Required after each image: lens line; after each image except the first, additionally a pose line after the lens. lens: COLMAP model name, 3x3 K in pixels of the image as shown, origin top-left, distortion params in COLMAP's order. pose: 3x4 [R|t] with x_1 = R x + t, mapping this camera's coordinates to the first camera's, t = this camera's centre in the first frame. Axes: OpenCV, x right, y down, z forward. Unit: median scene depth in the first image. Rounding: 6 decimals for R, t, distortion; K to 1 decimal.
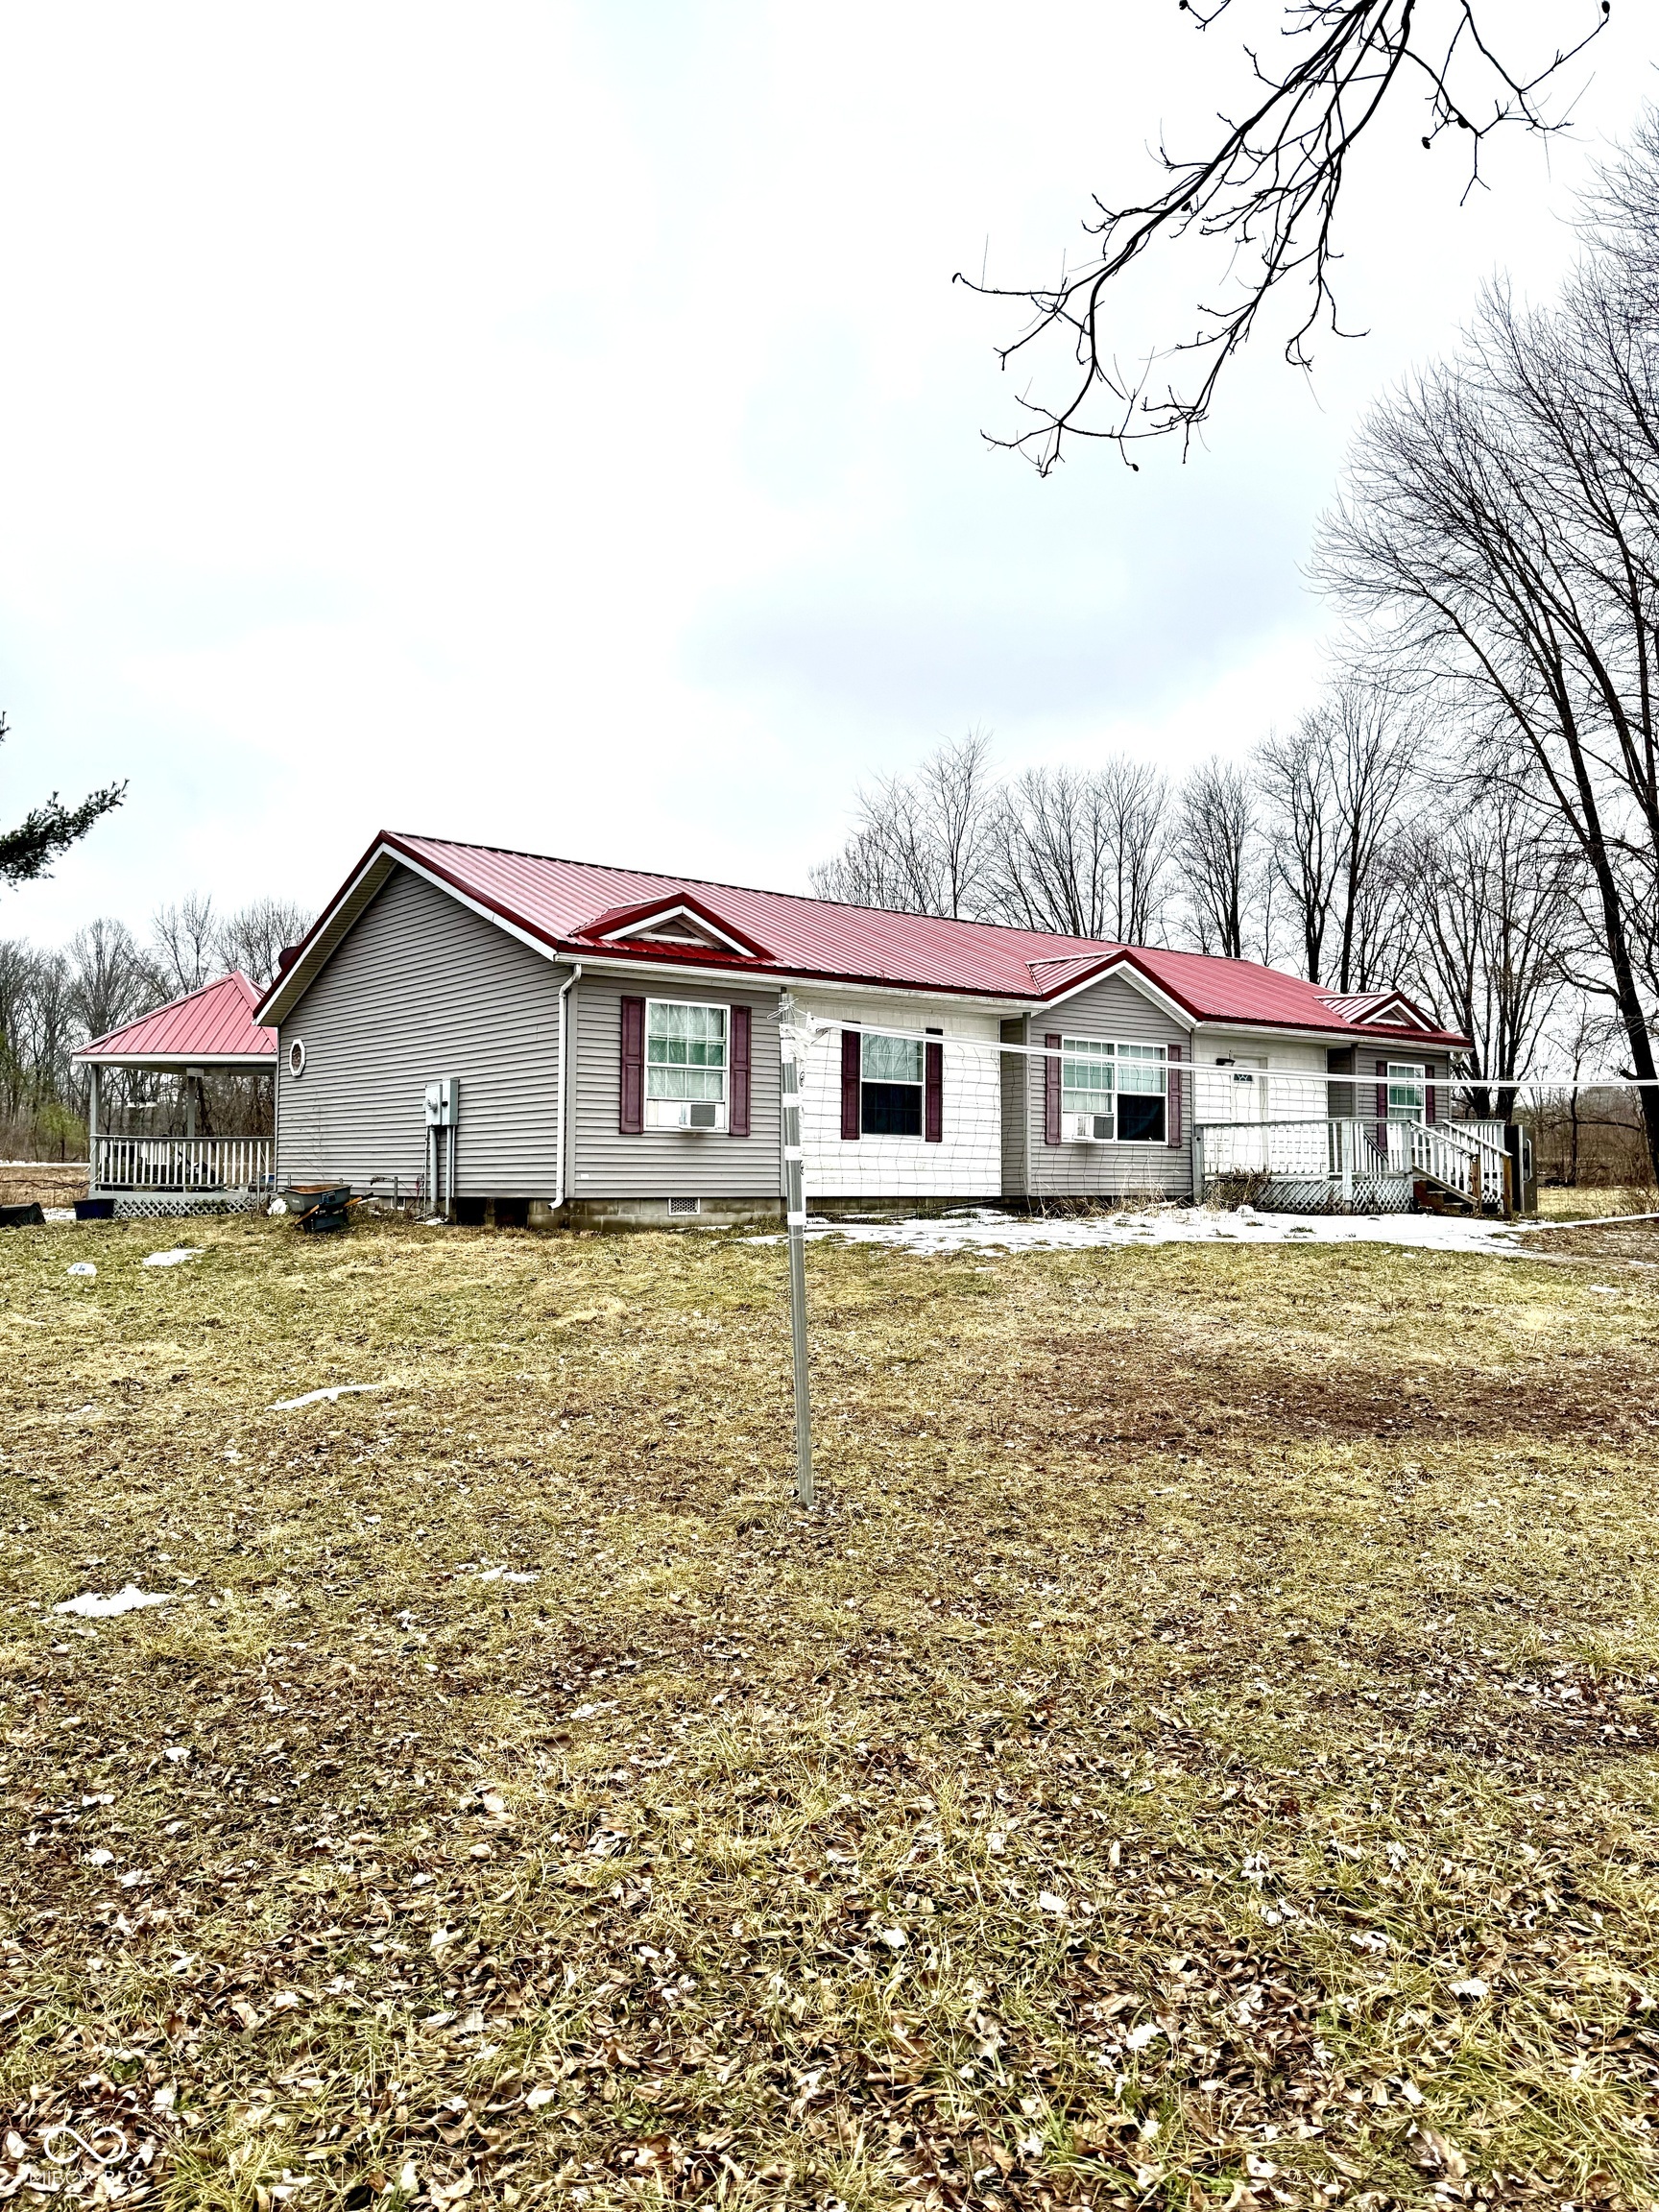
lens RADIAL K [[1485.5, 0, 829.5], [0, 1485.5, 1106.0], [0, 0, 1]] dist [0.007115, -0.019284]
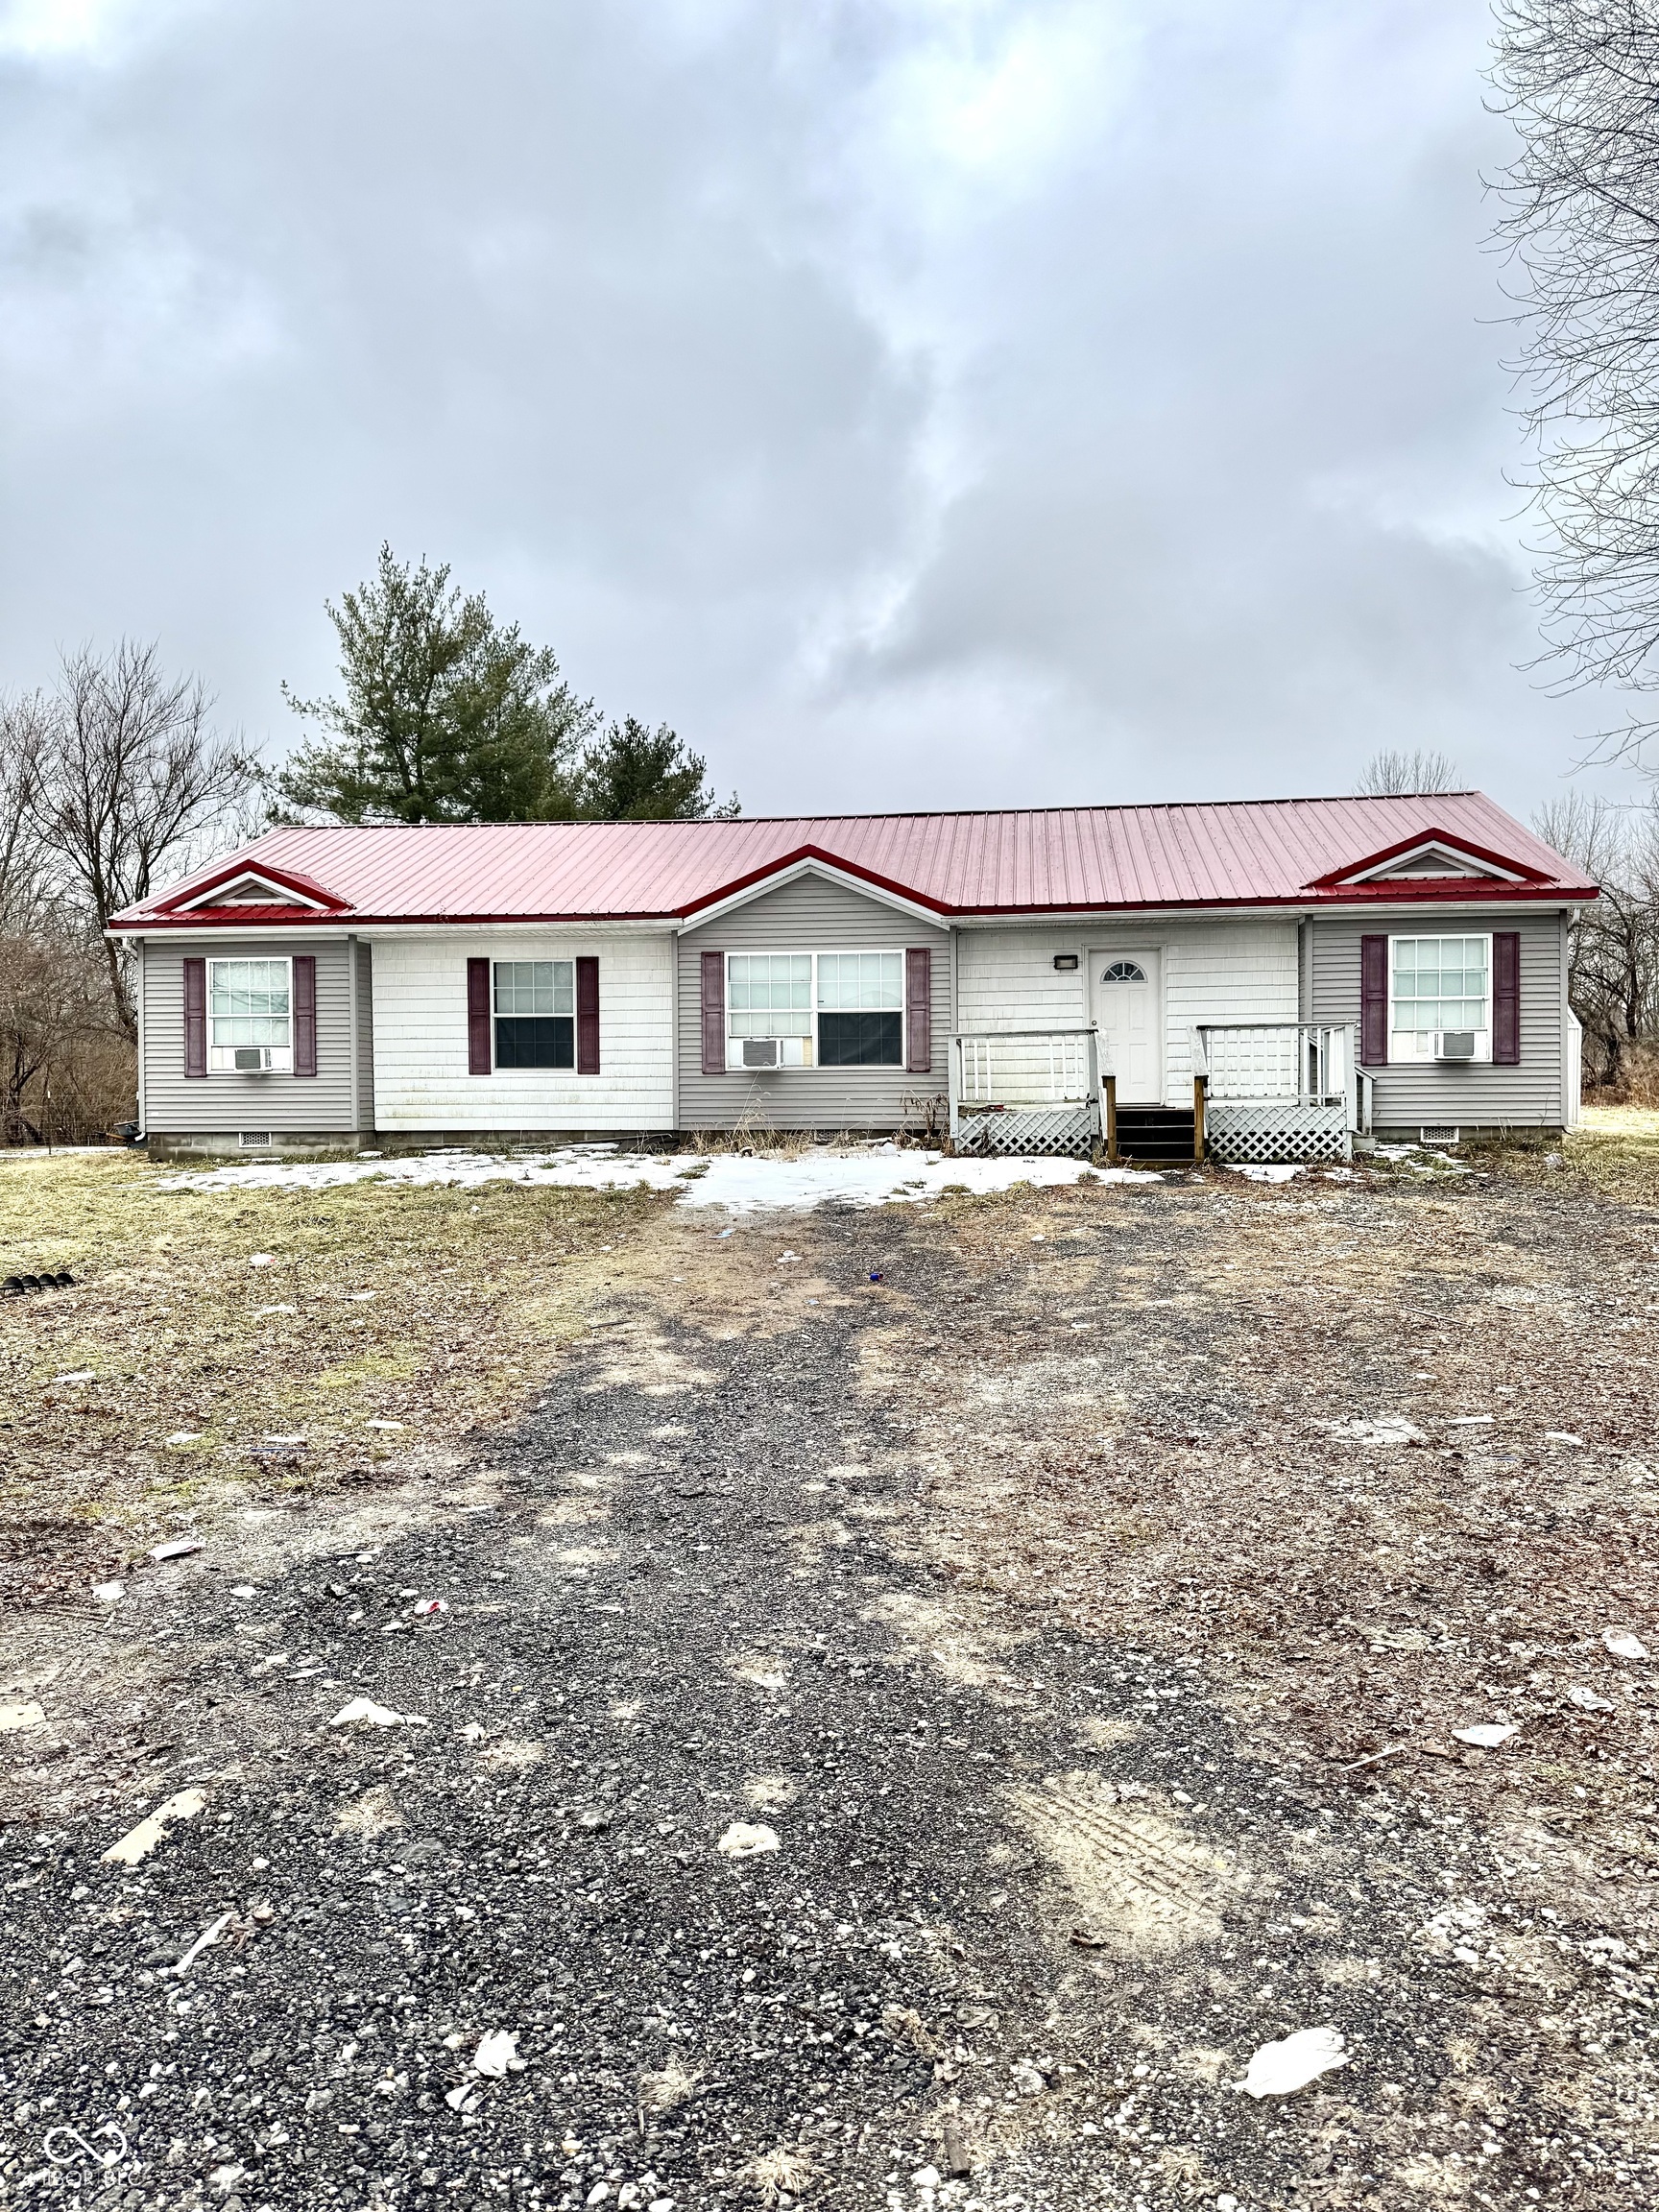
lens RADIAL K [[1182.1, 0, 829.5], [0, 1182.1, 1106.0], [0, 0, 1]] dist [-0.002446, -0.001419]
pose [[0.736009, -0.009099, -0.676911, 0.701012], [0.040662, 0.998699, 0.030788, 0.027190], [0.675750, -0.050184, 0.735421, 0.536632]]
